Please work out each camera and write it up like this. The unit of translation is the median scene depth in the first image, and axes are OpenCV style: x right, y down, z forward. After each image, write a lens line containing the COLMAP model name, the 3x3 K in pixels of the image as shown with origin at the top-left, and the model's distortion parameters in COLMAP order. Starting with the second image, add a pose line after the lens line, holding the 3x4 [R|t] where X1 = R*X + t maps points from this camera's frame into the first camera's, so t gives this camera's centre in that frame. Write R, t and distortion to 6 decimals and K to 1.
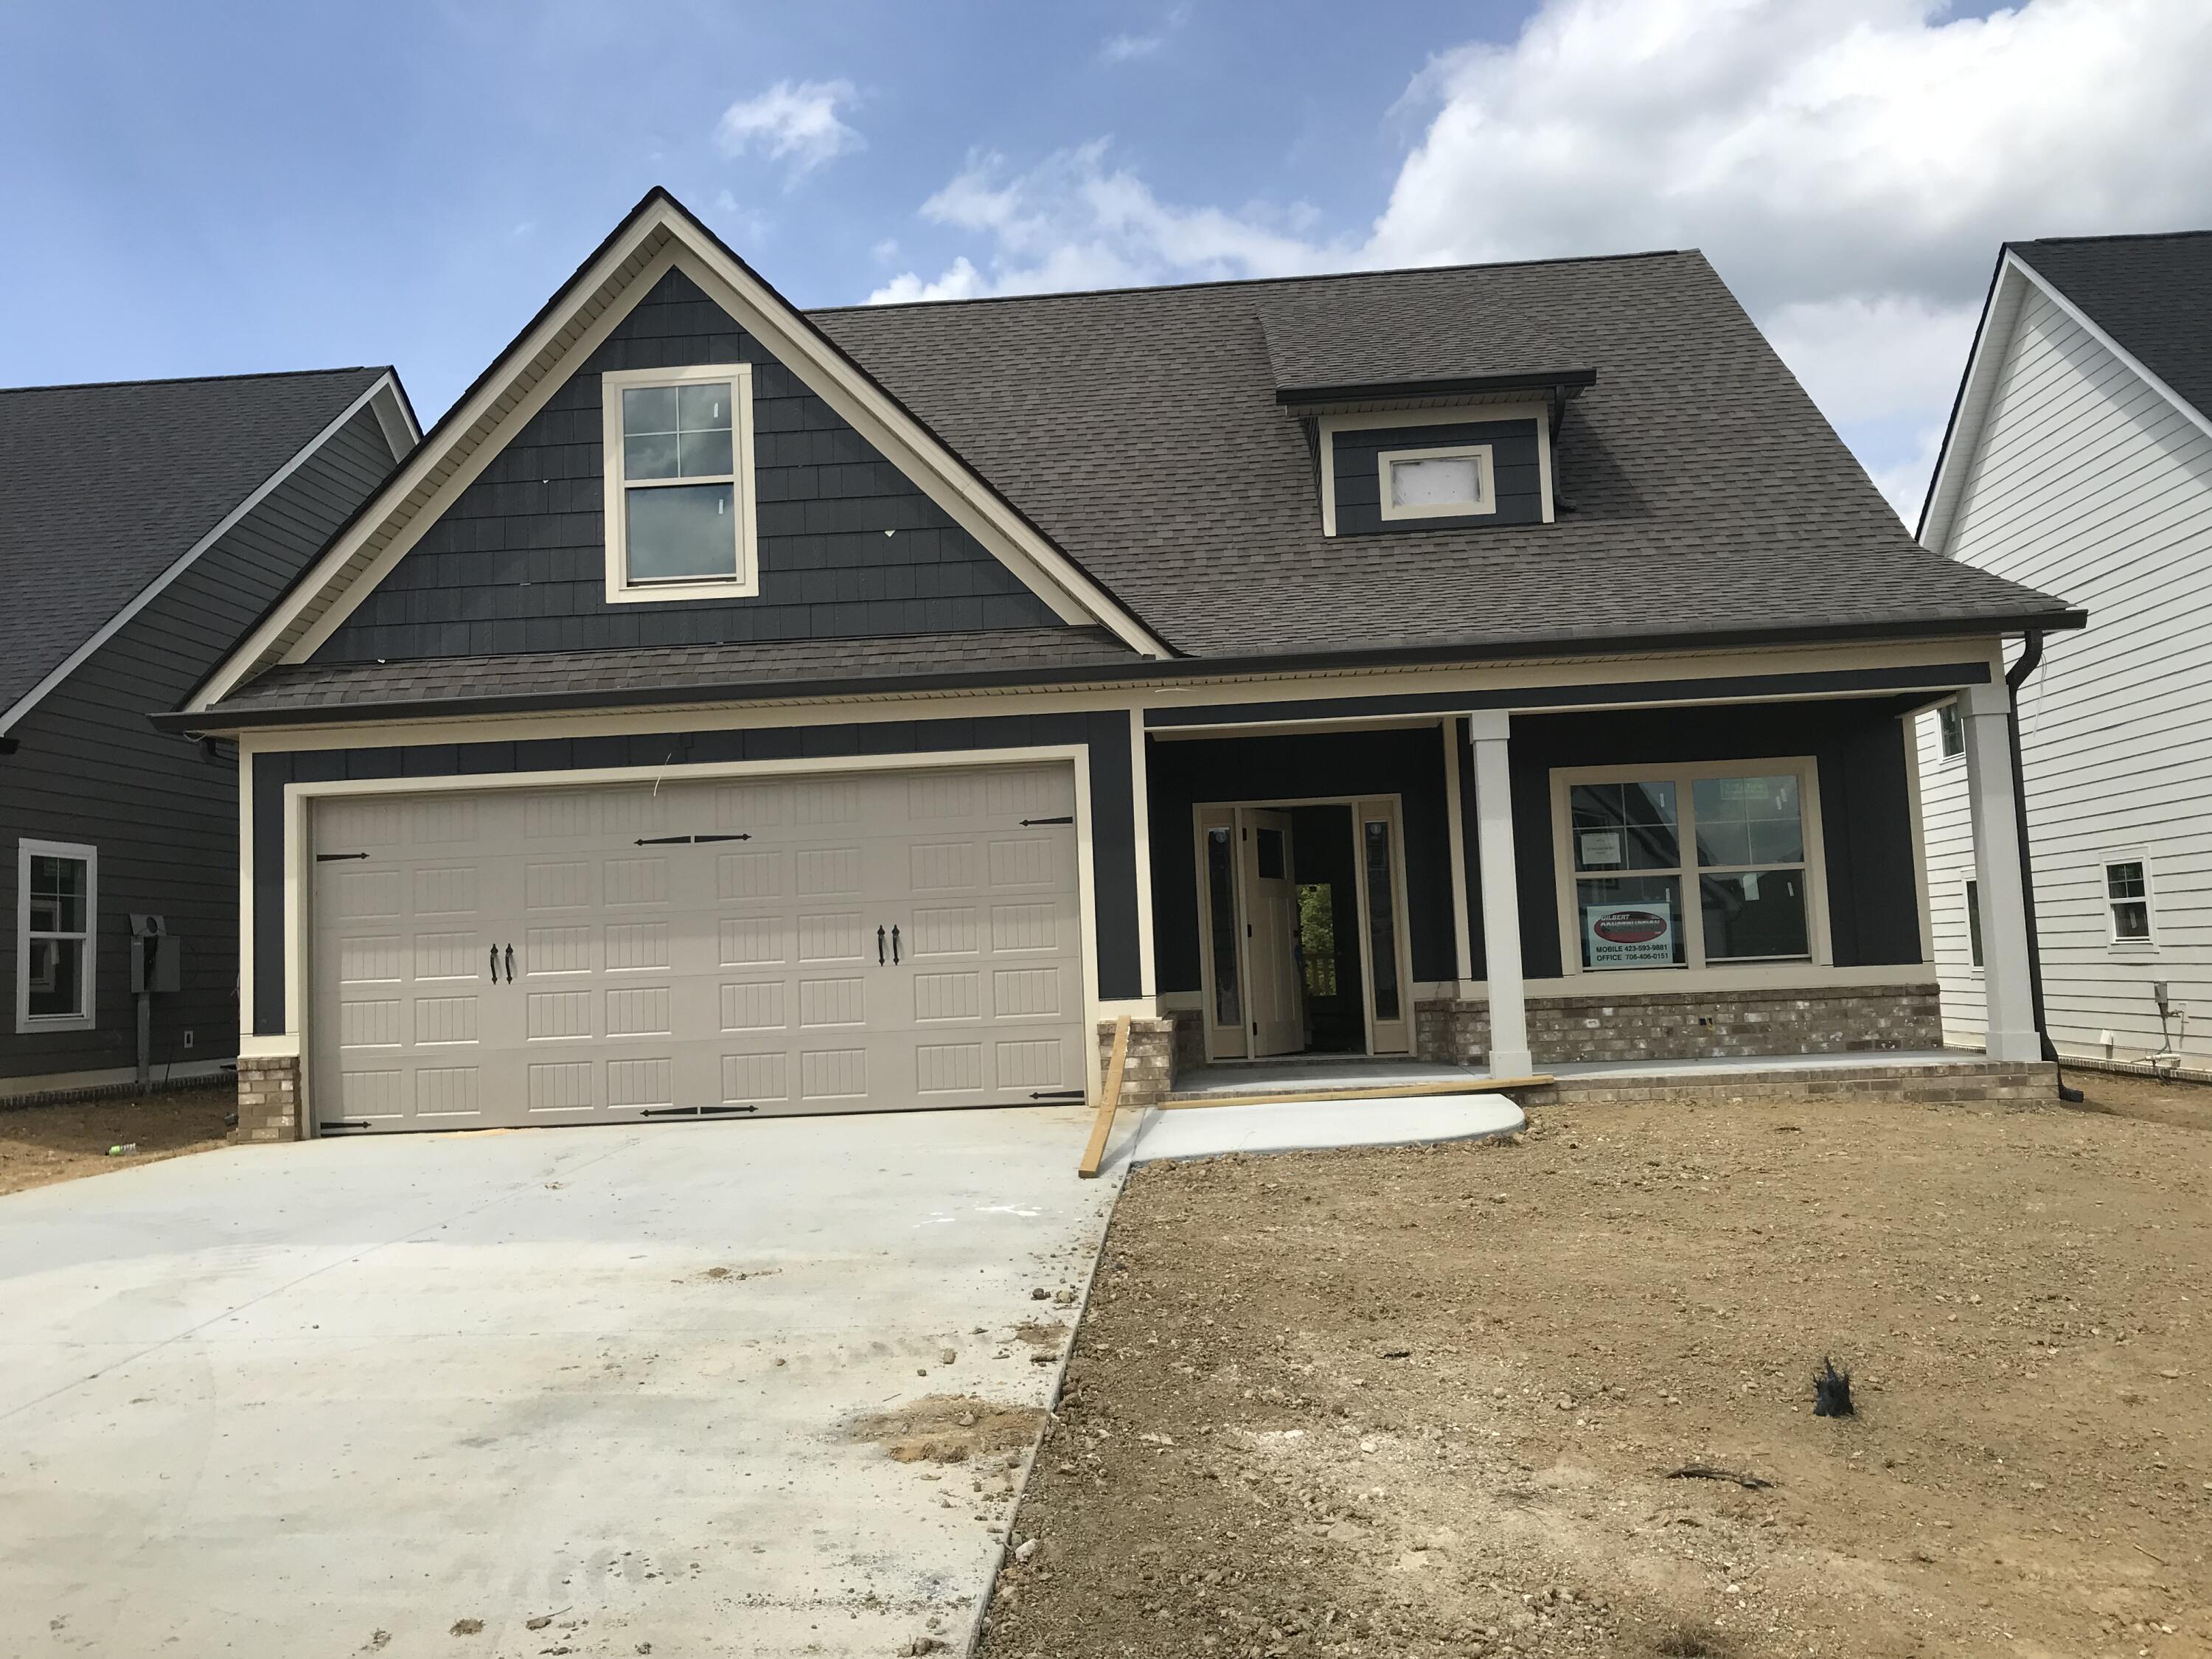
lens RADIAL K [[1833.7, 0, 1119.4], [0, 1833.7, 833.5], [0, 0, 1]] dist [0.035153, -0.038160]
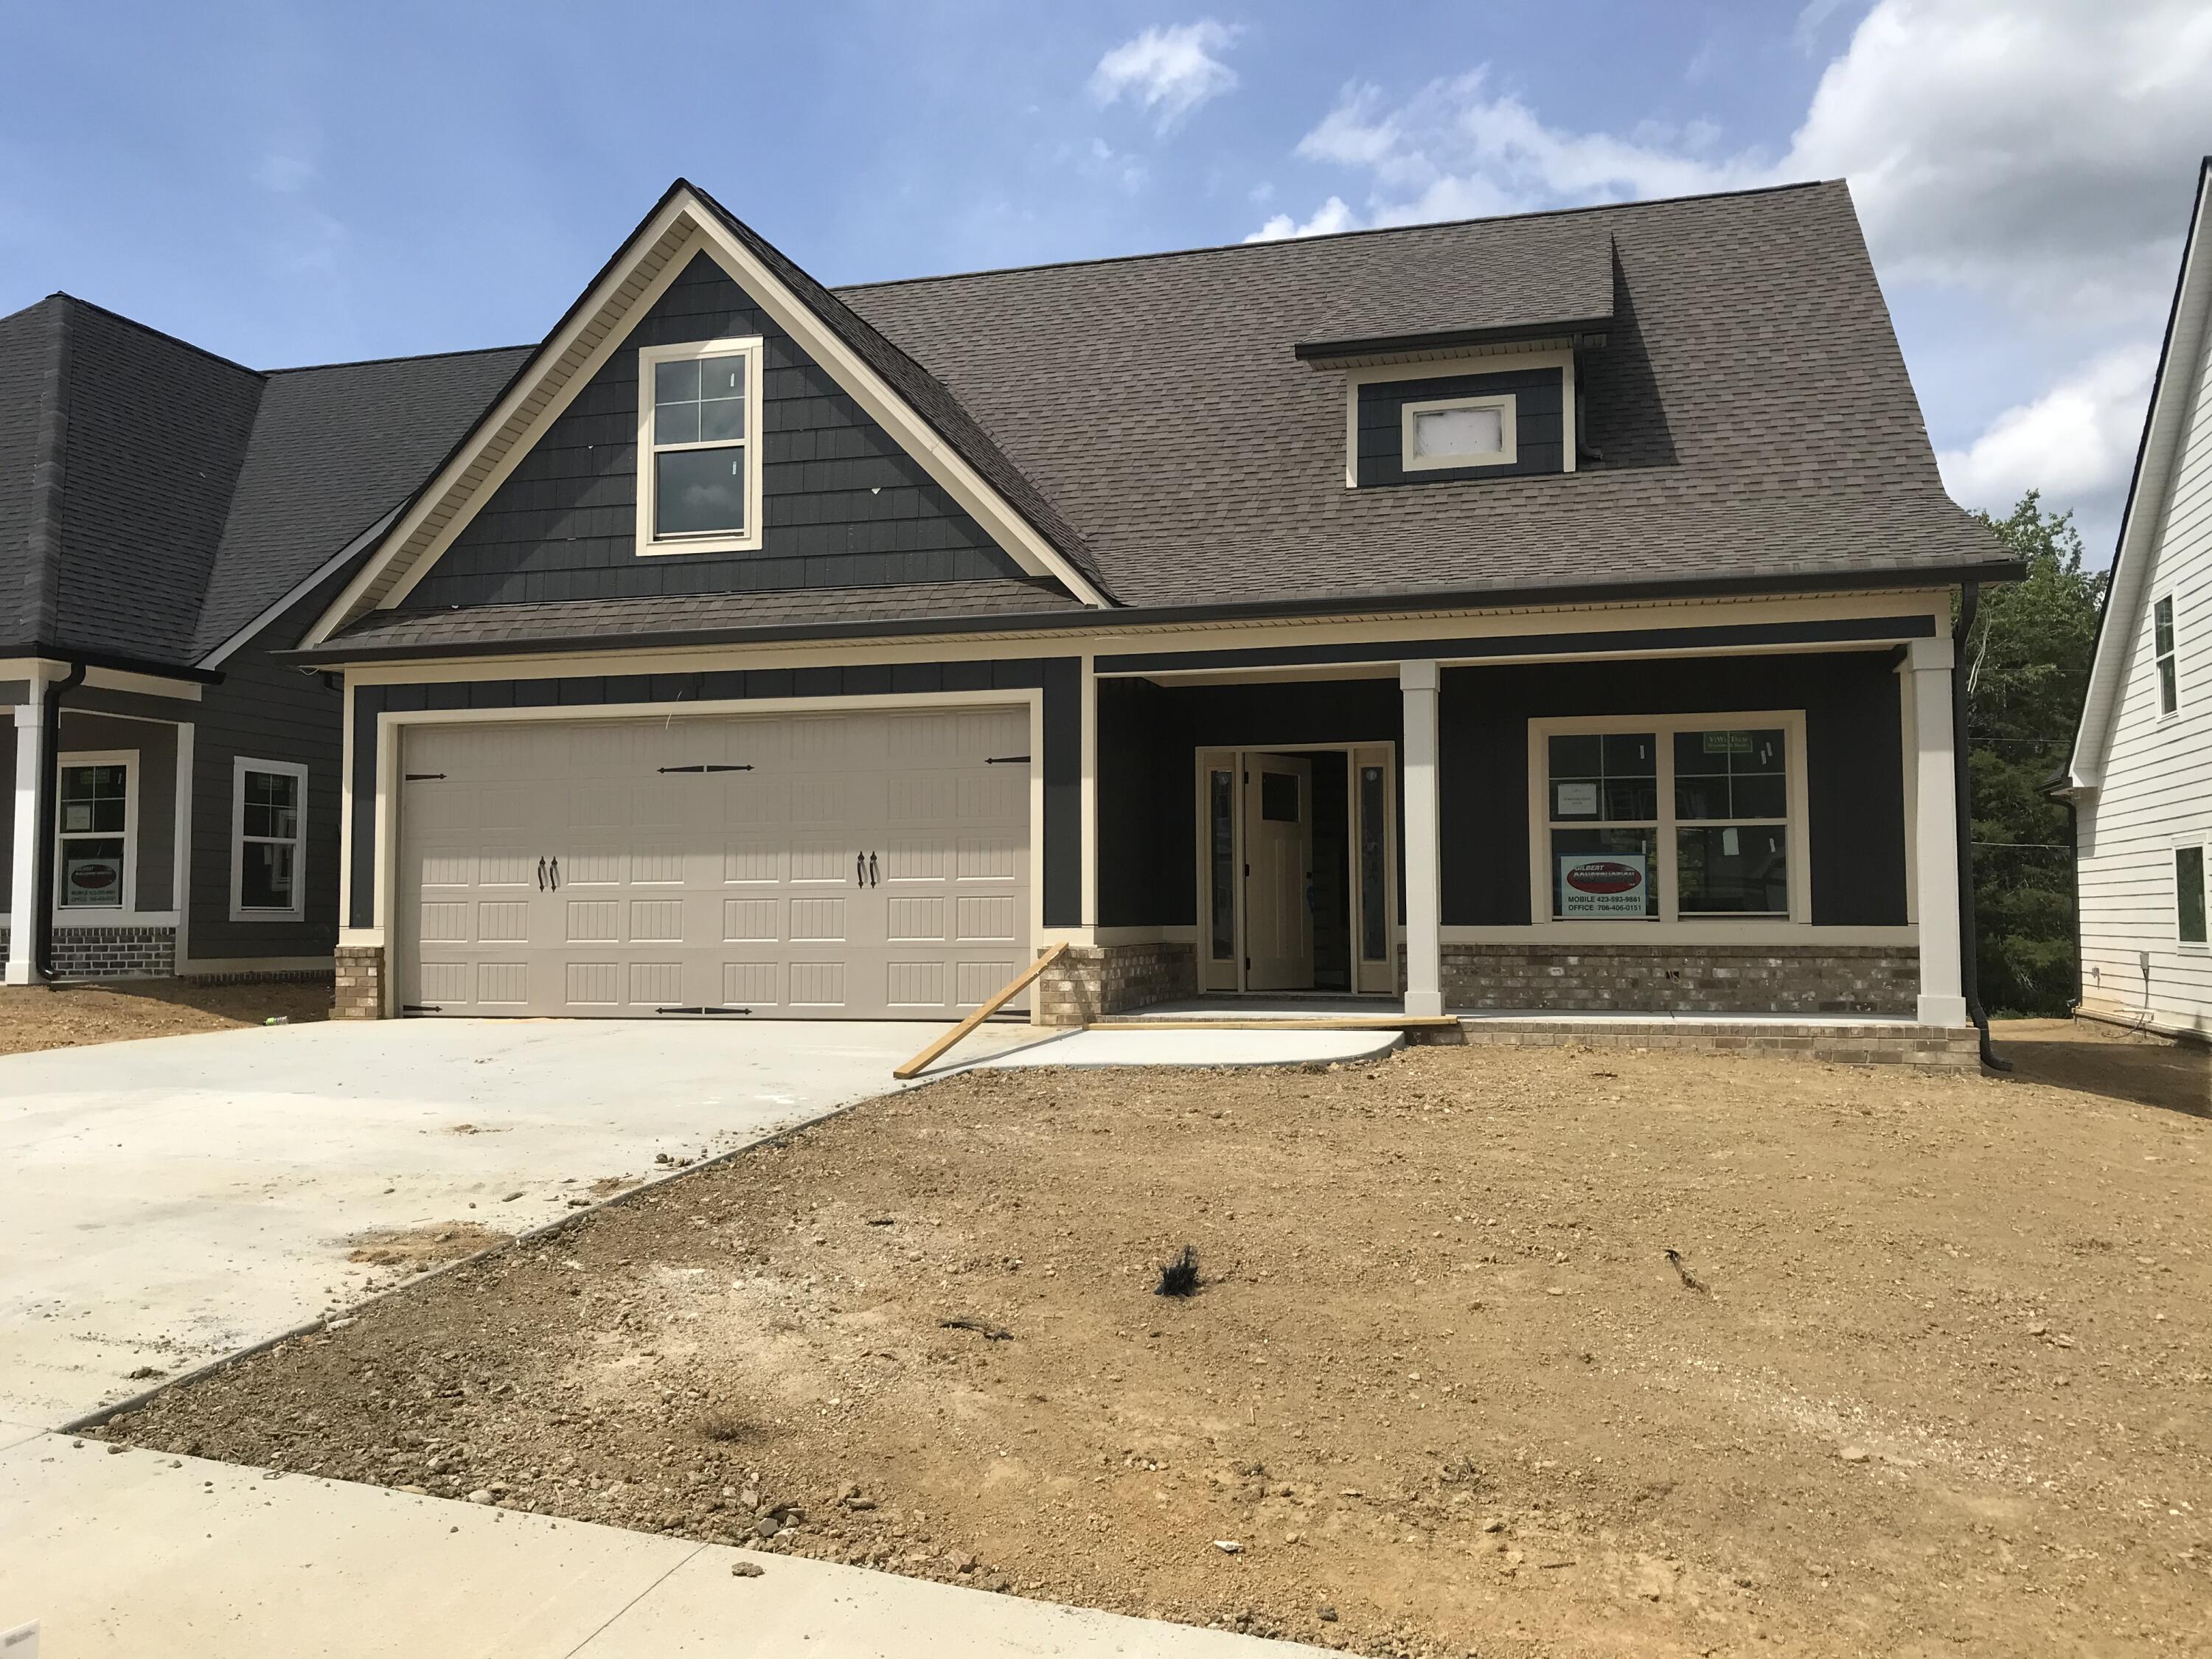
lens RADIAL K [[1833.7, 0, 1105.7], [0, 1833.7, 836.0], [0, 0, 1]] dist [0.035153, -0.038160]
pose [[0.977694, 0.030312, -0.207838, 0.238044], [-0.023784, 0.999144, 0.033837, 0.000473], [0.208685, -0.028139, 0.977578, -0.039948]]
